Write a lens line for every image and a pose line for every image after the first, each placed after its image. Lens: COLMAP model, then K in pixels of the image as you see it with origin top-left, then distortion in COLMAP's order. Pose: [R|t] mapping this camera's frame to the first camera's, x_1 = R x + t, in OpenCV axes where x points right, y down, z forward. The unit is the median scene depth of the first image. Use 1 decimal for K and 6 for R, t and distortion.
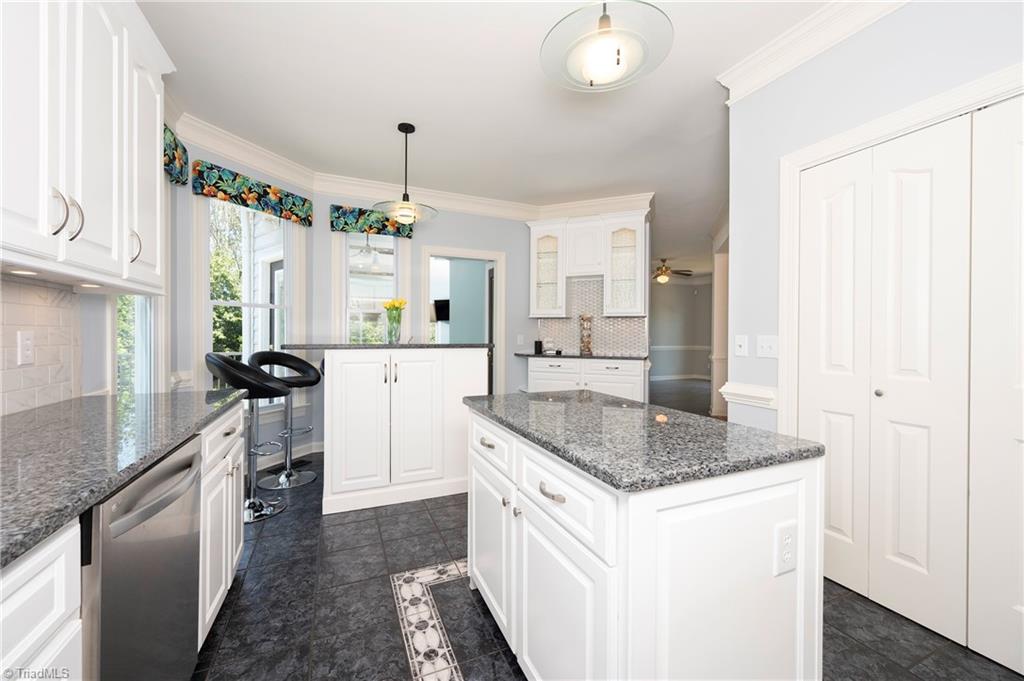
lens RADIAL K [[404.0, 0, 516.3], [0, 404.0, 336.9], [0, 0, 1]] dist [-0.001621, 0.000124]
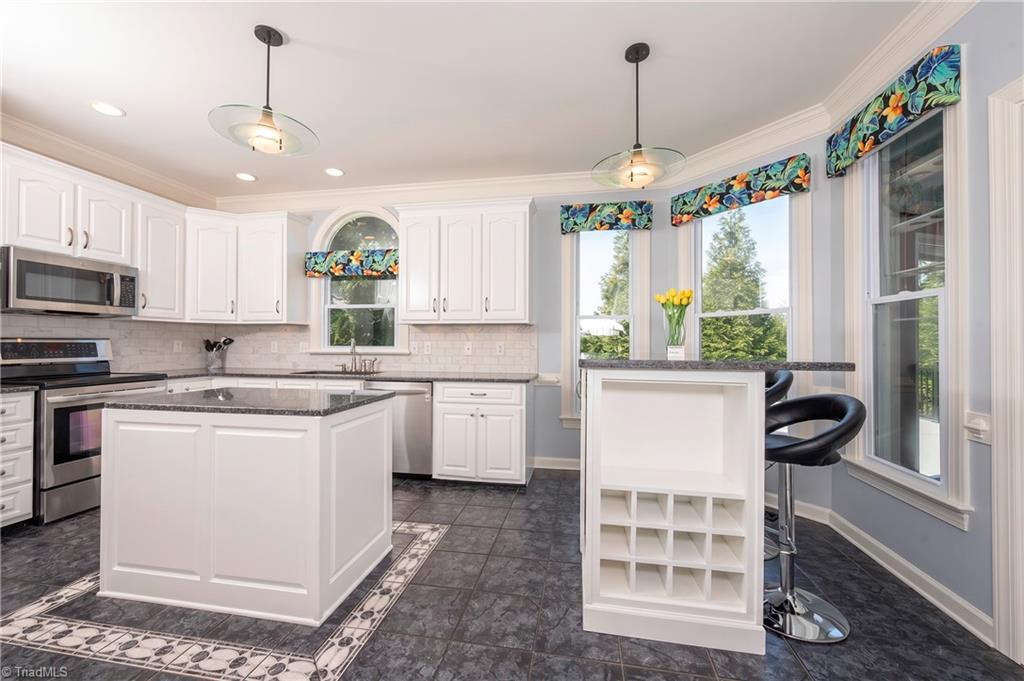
lens RADIAL K [[412.5, 0, 516.6], [0, 412.5, 339.8], [0, 0, 1]] dist [-0.000574, 0.000174]
pose [[-0.567650, -0.013672, -0.823156, 0.424341], [-0.011588, 0.999896, -0.008616, -0.005153], [0.823188, 0.004648, -0.567750, 1.201596]]
